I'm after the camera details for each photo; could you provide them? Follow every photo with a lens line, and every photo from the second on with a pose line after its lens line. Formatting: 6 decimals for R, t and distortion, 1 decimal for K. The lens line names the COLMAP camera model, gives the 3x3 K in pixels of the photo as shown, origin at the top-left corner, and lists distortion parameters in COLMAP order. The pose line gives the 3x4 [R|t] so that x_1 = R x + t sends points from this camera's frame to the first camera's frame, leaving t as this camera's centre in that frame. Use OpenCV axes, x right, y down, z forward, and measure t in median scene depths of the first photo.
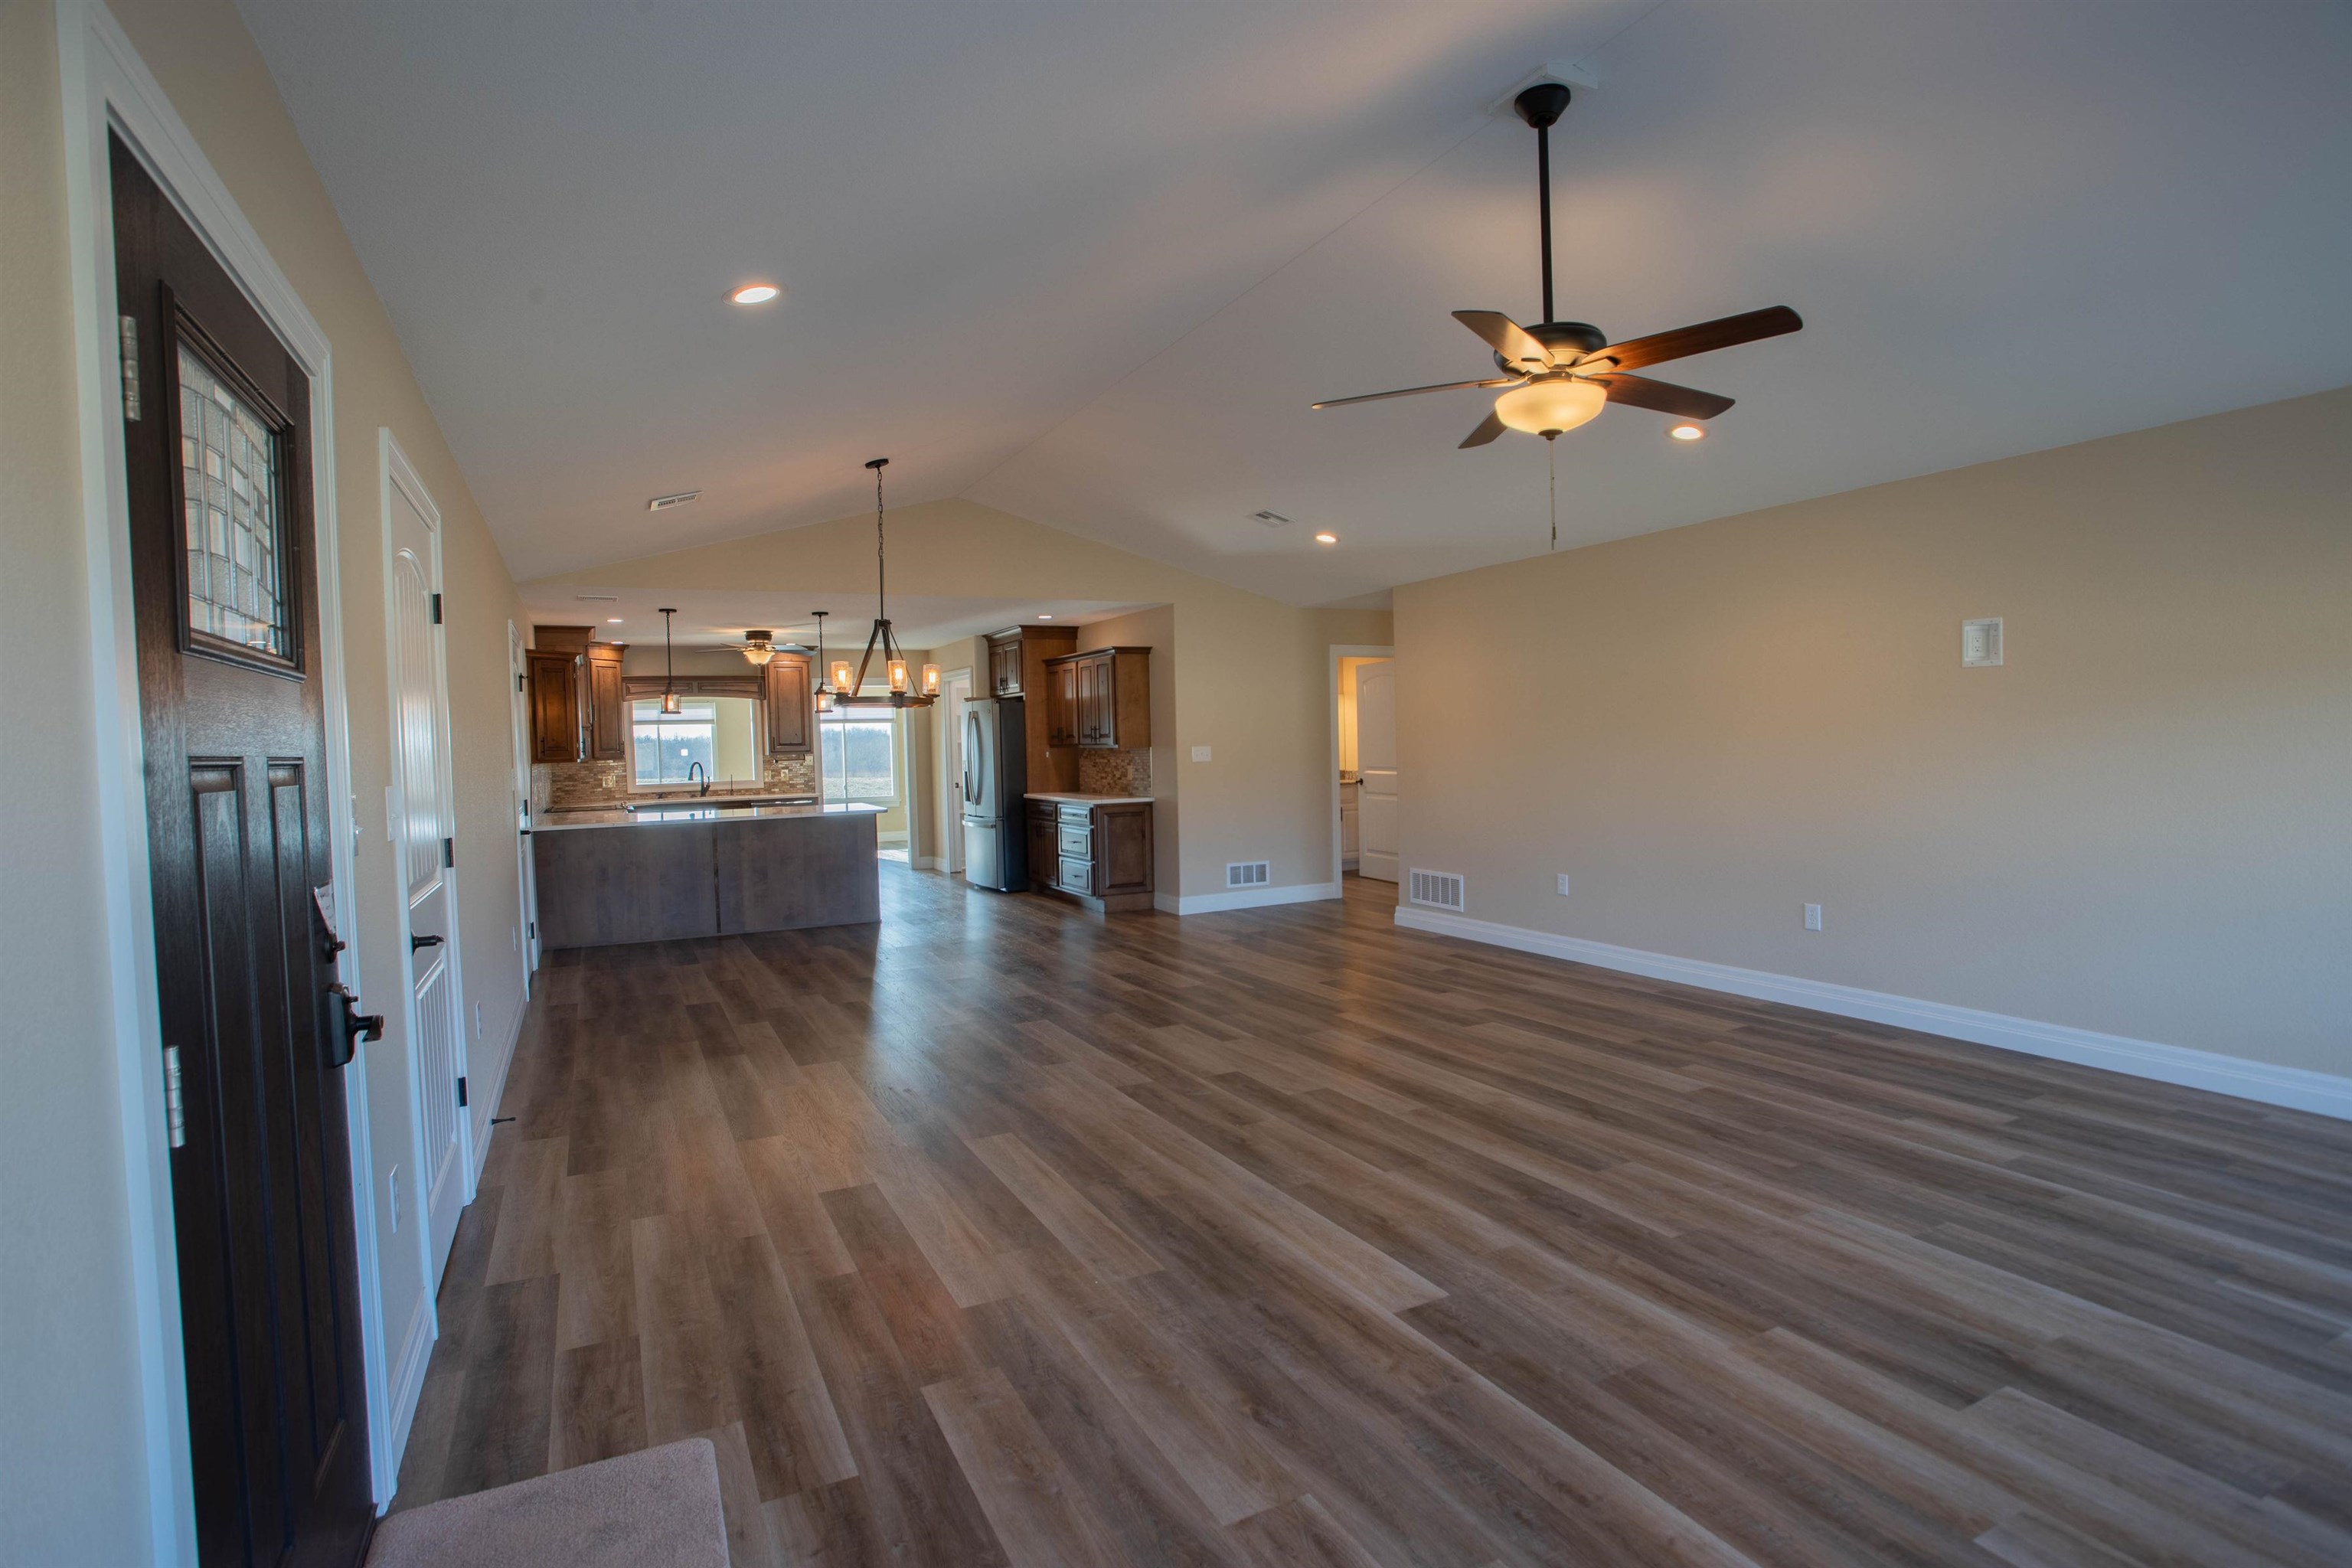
lens RADIAL K [[1149.4, 0, 1162.1], [0, 1149.4, 788.9], [0, 0, 1]] dist [-0.063892, 0.030977]
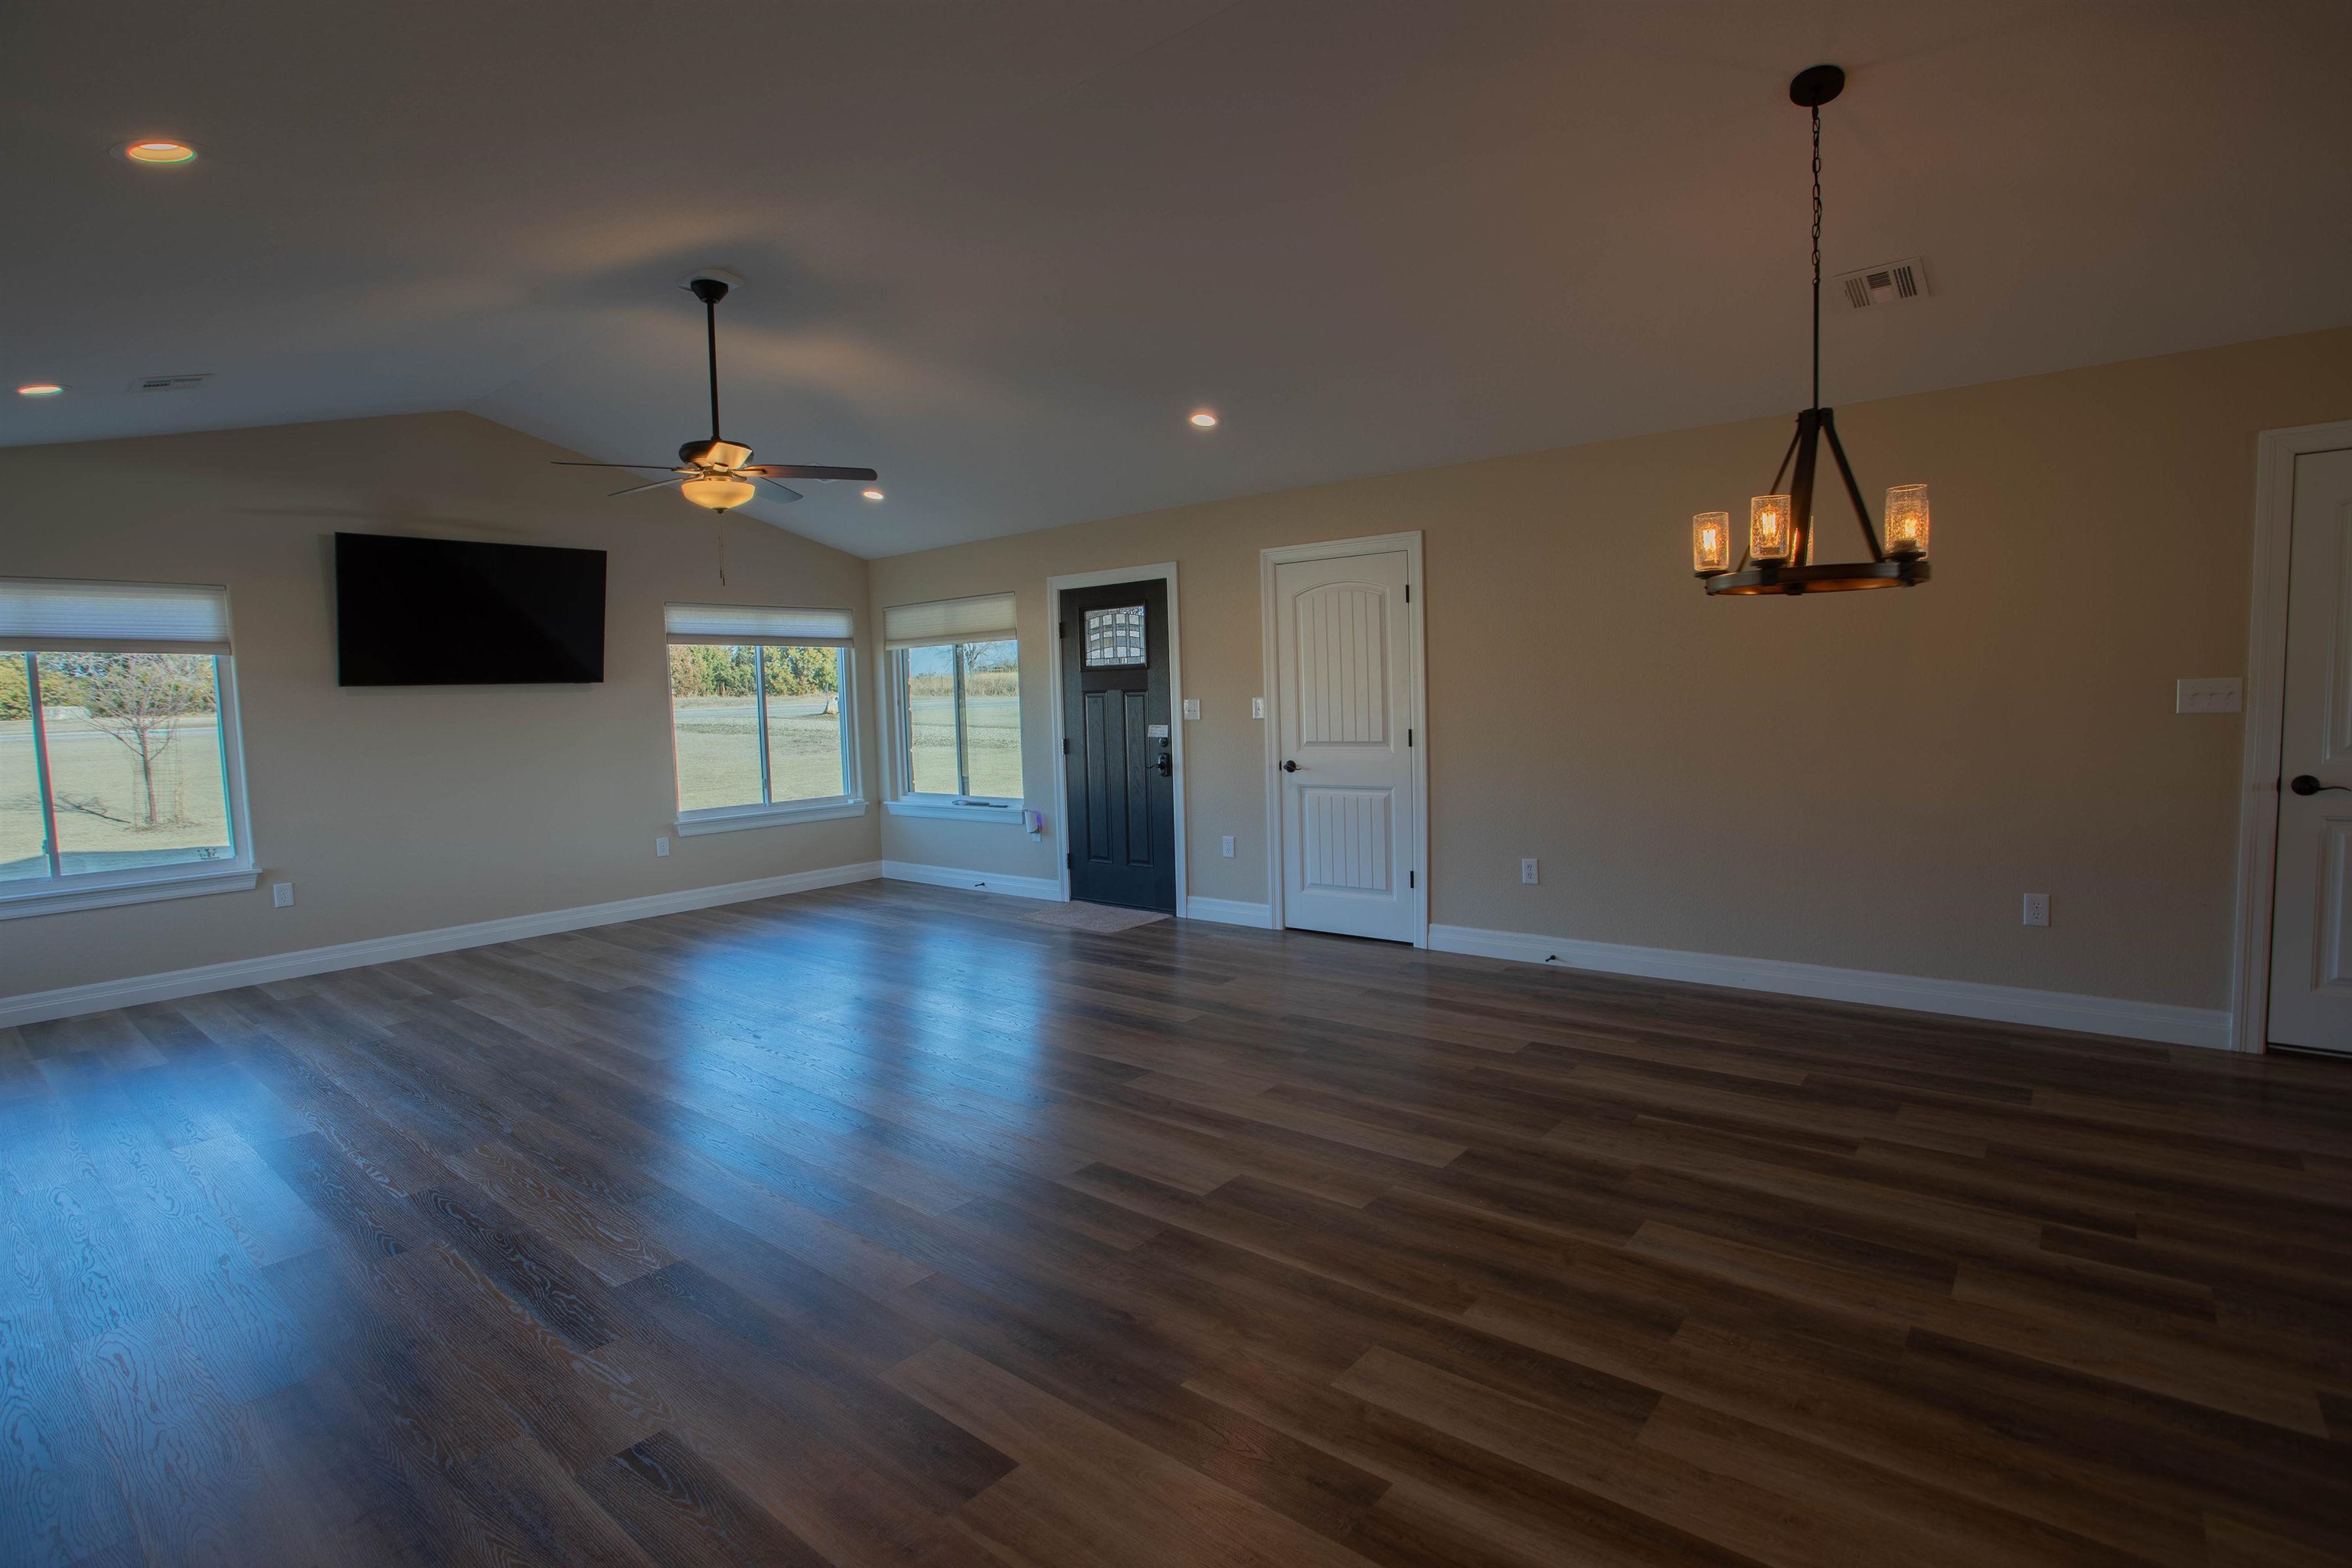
lens RADIAL K [[1143.6, 0, 1164.6], [0, 1143.6, 786.3], [0, 0, 1]] dist [-0.064566, 0.022786]
pose [[-0.915518, 0.087387, -0.392672, 0.317317], [0.037818, 0.990494, 0.132258, -0.091909], [0.400496, 0.106235, -0.910119, 1.991758]]
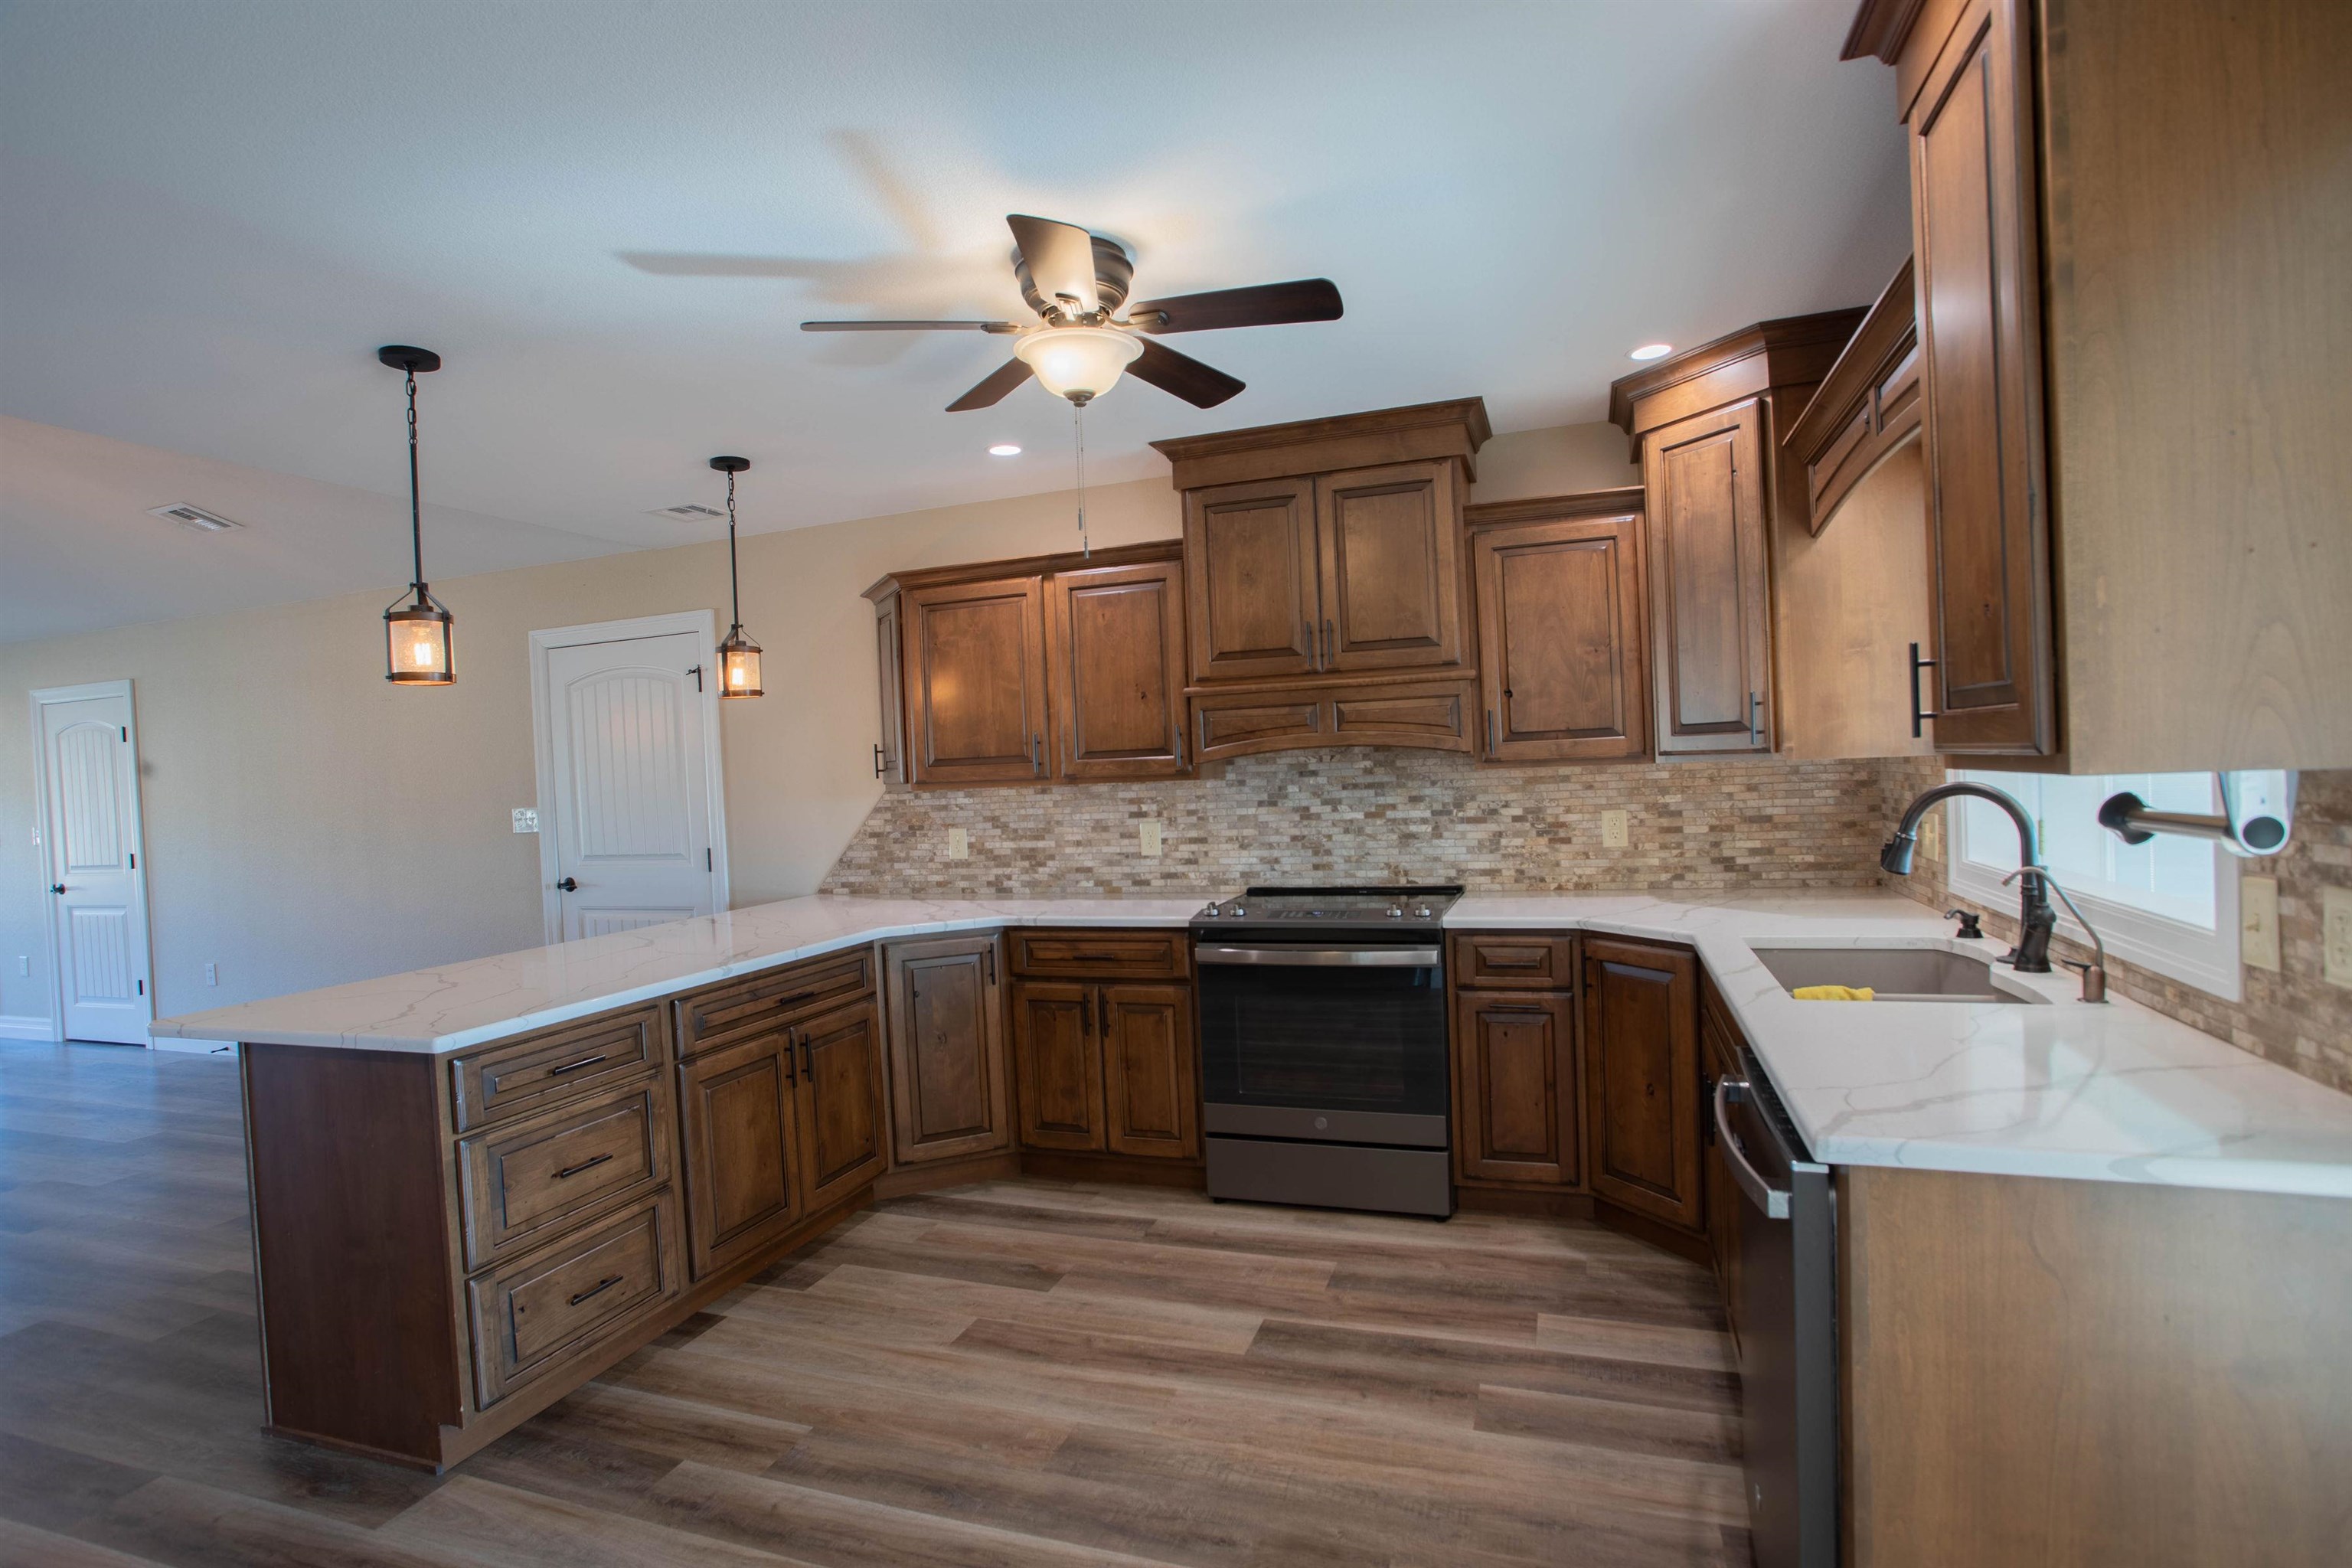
lens RADIAL K [[1143.6, 0, 1164.6], [0, 1143.6, 786.3], [0, 0, 1]] dist [-0.064566, 0.022786]
pose [[-0.715706, 0.070369, -0.694848, -0.494627], [0.032177, 0.997177, 0.067844, -0.114012], [0.697660, 0.026198, -0.715950, 2.917534]]
